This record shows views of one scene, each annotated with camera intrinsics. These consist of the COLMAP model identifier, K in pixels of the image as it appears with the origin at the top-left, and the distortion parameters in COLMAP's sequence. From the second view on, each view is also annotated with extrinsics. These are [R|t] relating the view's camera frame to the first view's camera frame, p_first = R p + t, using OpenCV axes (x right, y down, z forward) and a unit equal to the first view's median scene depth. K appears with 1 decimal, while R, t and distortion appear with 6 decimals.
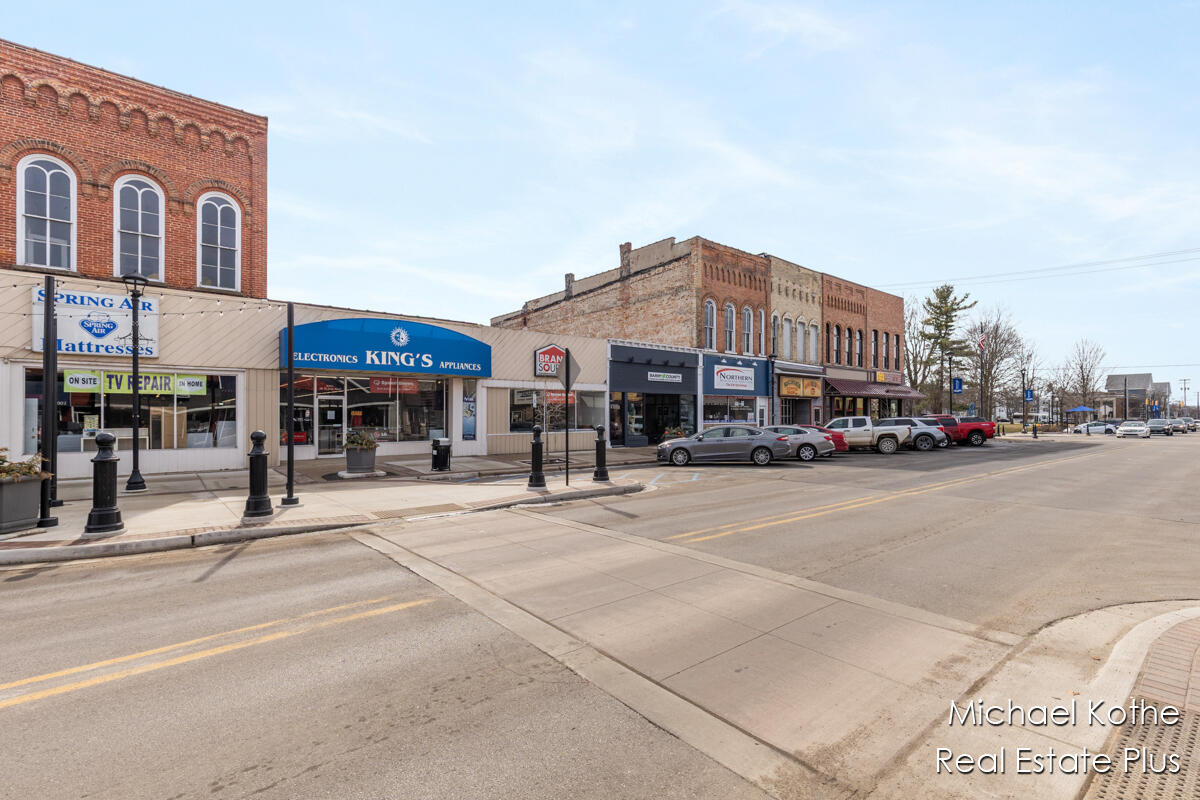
lens RADIAL K [[547.4, 0, 604.2], [0, 547.4, 410.1], [0, 0, 1]] dist [0.006798, -0.000201]
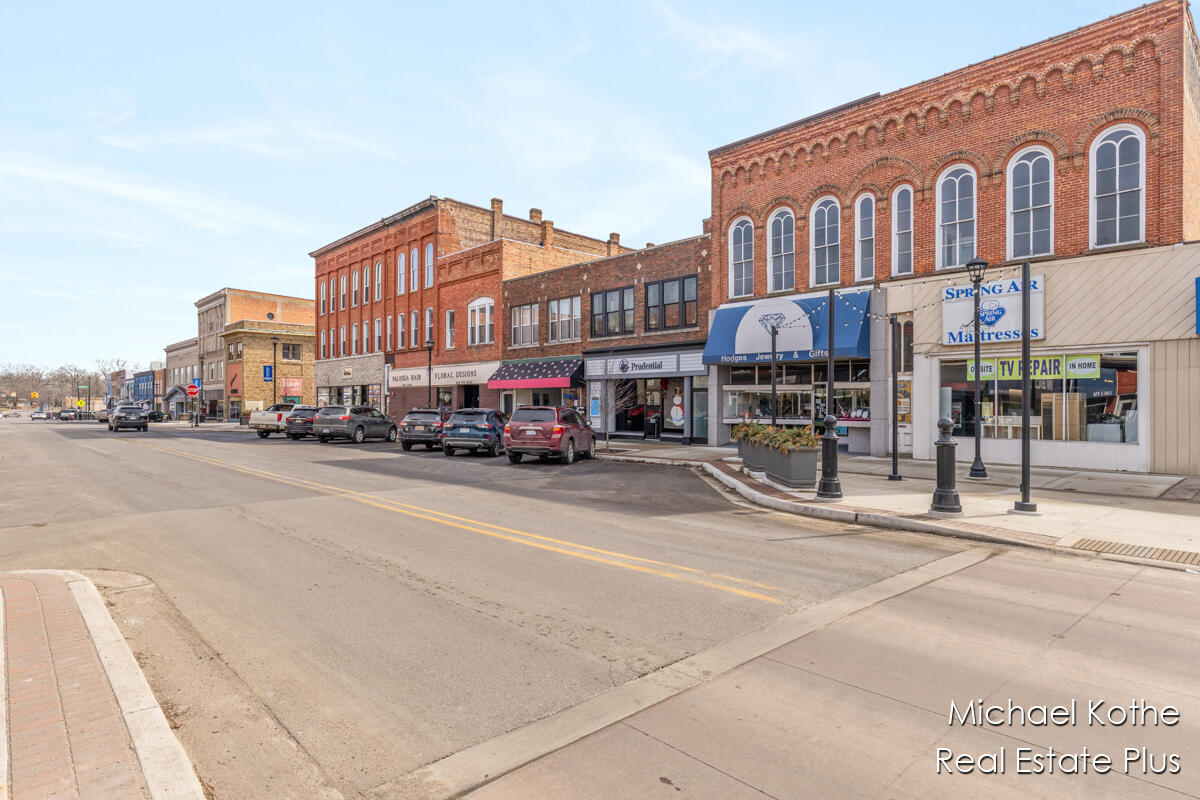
lens RADIAL K [[662.1, 0, 600.0], [0, 662.1, 400.0], [0, 0, 1]] dist [0.003520, 0.000232]
pose [[0.053220, -0.003234, -0.998578, 0.224515], [0.005294, 0.999982, -0.002957, 0.004190], [0.998569, -0.005129, 0.053236, 0.190899]]
